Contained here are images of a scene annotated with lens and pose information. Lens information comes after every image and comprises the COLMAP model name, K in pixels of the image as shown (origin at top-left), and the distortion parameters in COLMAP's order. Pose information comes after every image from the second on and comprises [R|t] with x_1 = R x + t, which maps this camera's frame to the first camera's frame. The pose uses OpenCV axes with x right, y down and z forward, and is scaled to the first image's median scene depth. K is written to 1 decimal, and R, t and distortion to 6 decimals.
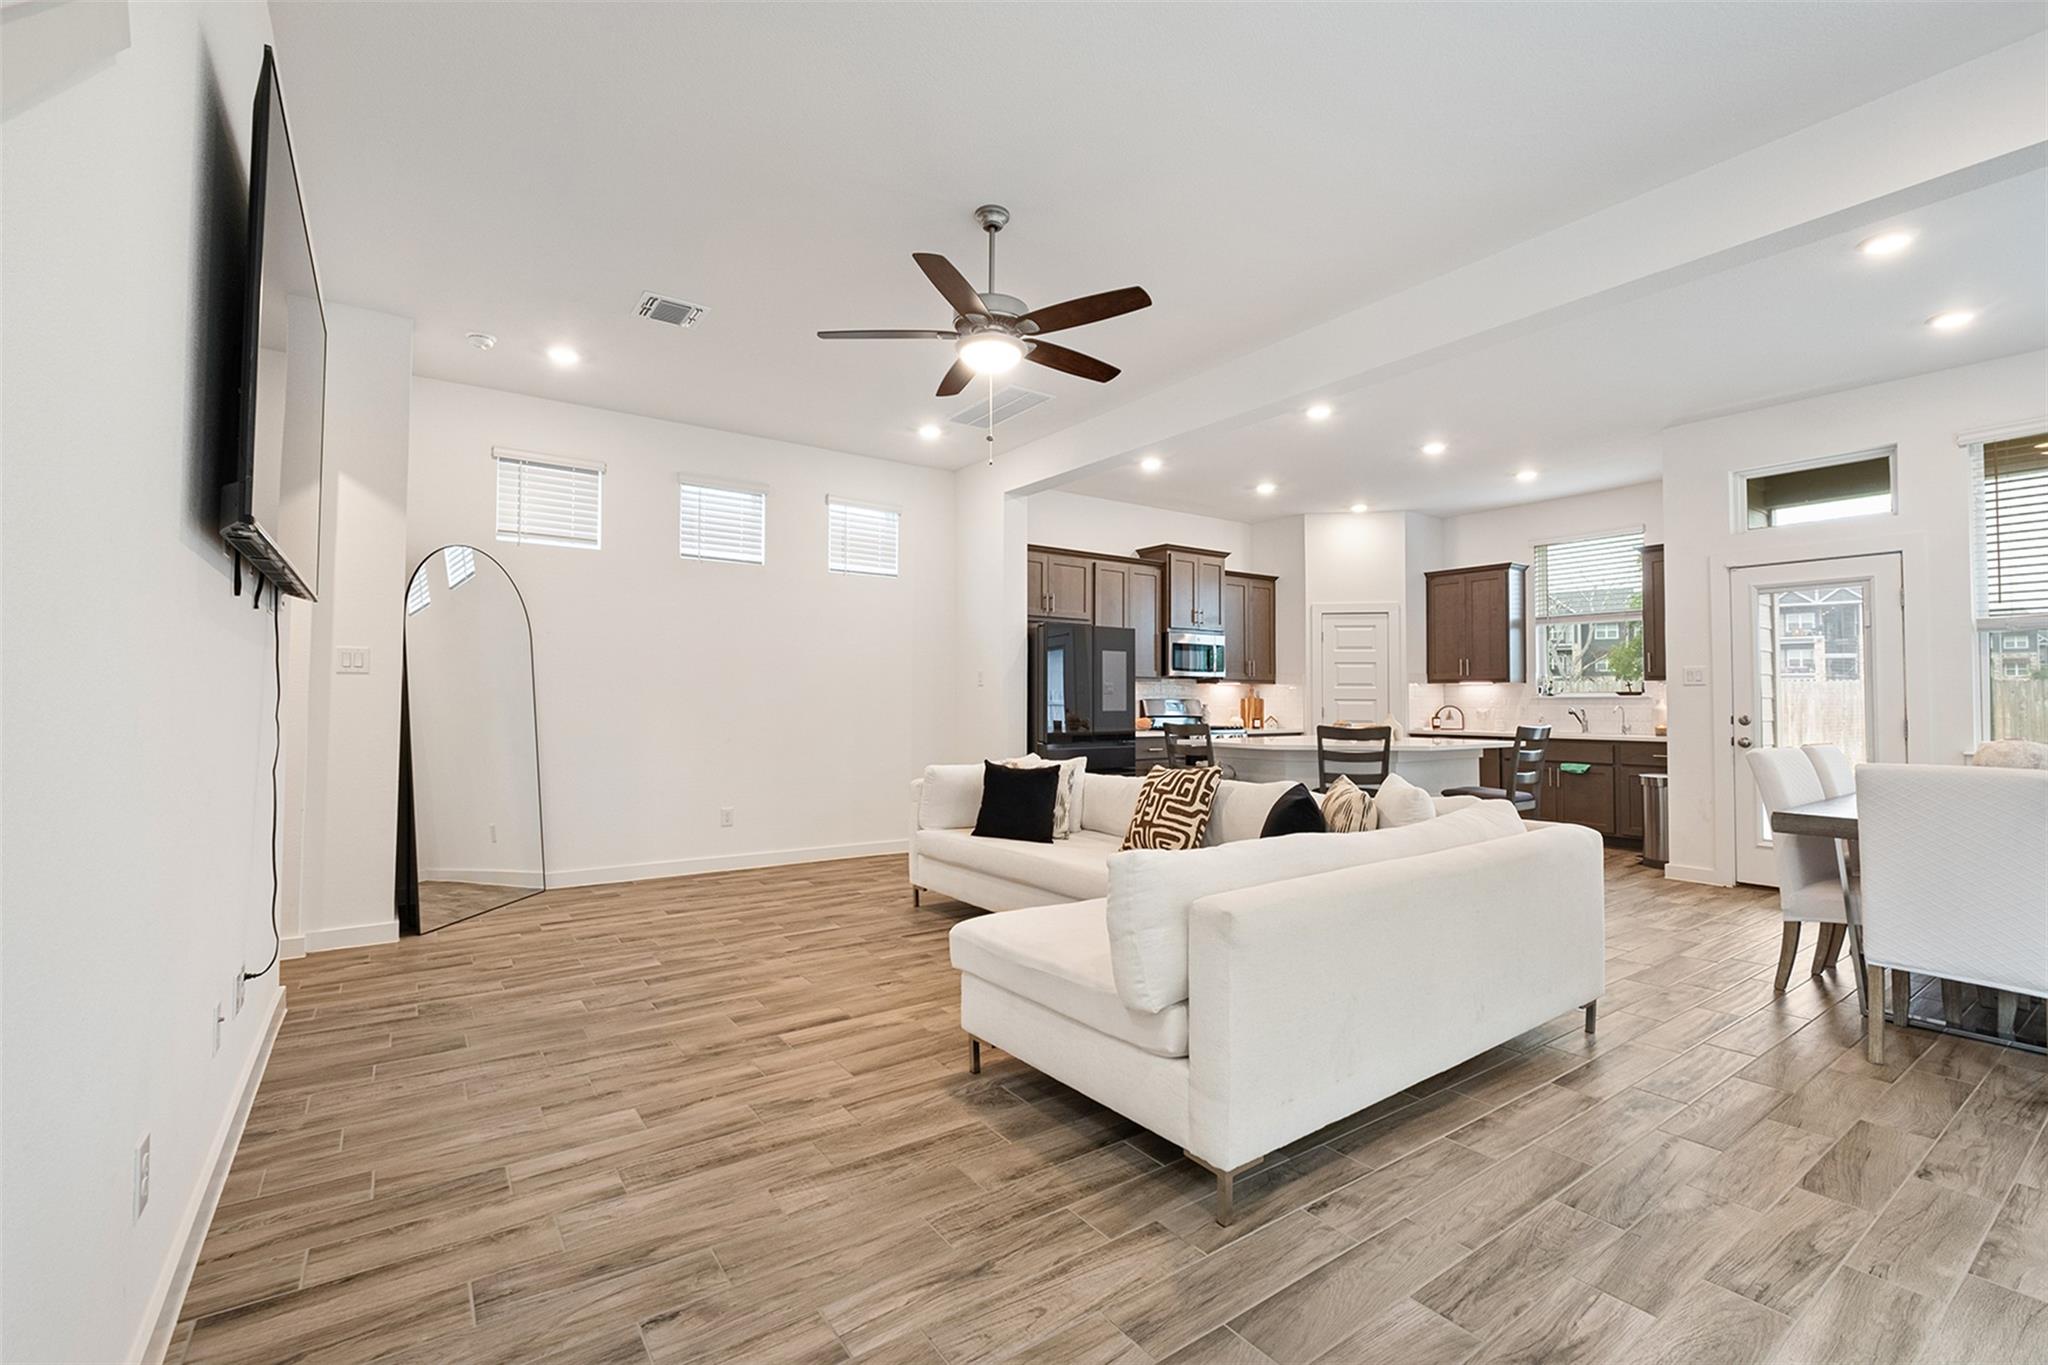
lens RADIAL K [[886.3, 0, 1018.4], [0, 886.3, 674.2], [0, 0, 1]] dist [0.002445, -0.005074]
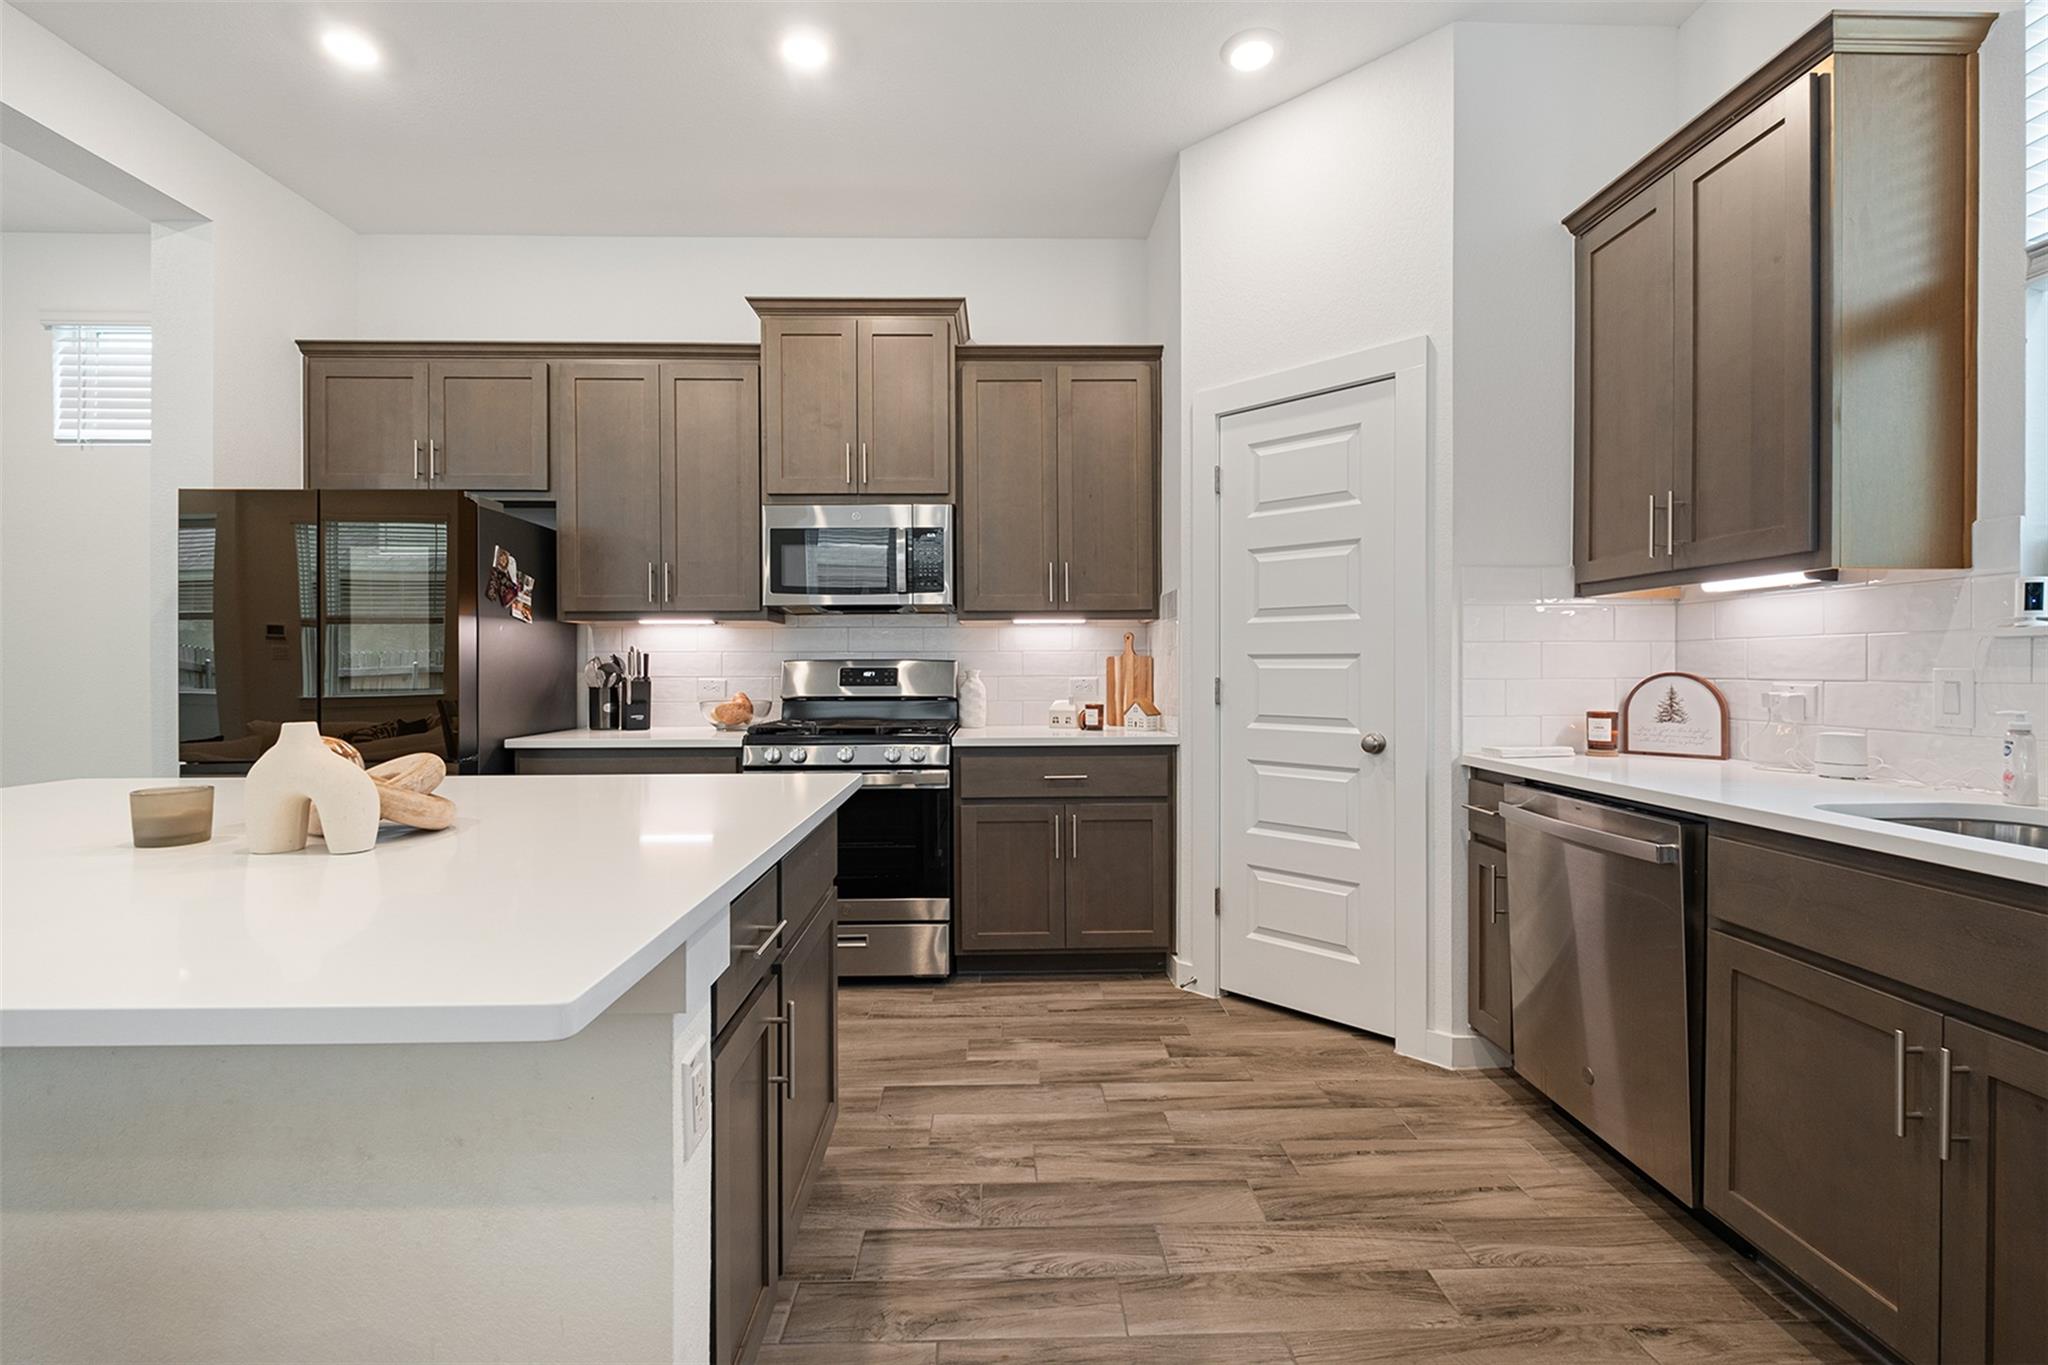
lens RADIAL K [[886.3, 0, 1018.4], [0, 886.3, 675.0], [0, 0, 1]] dist [0.002445, -0.005074]
pose [[0.829520, -0.000280, -0.558477, 1.013861], [0.023373, 0.999141, 0.034216, 0.046664], [0.557988, -0.041436, 0.828814, 1.396903]]
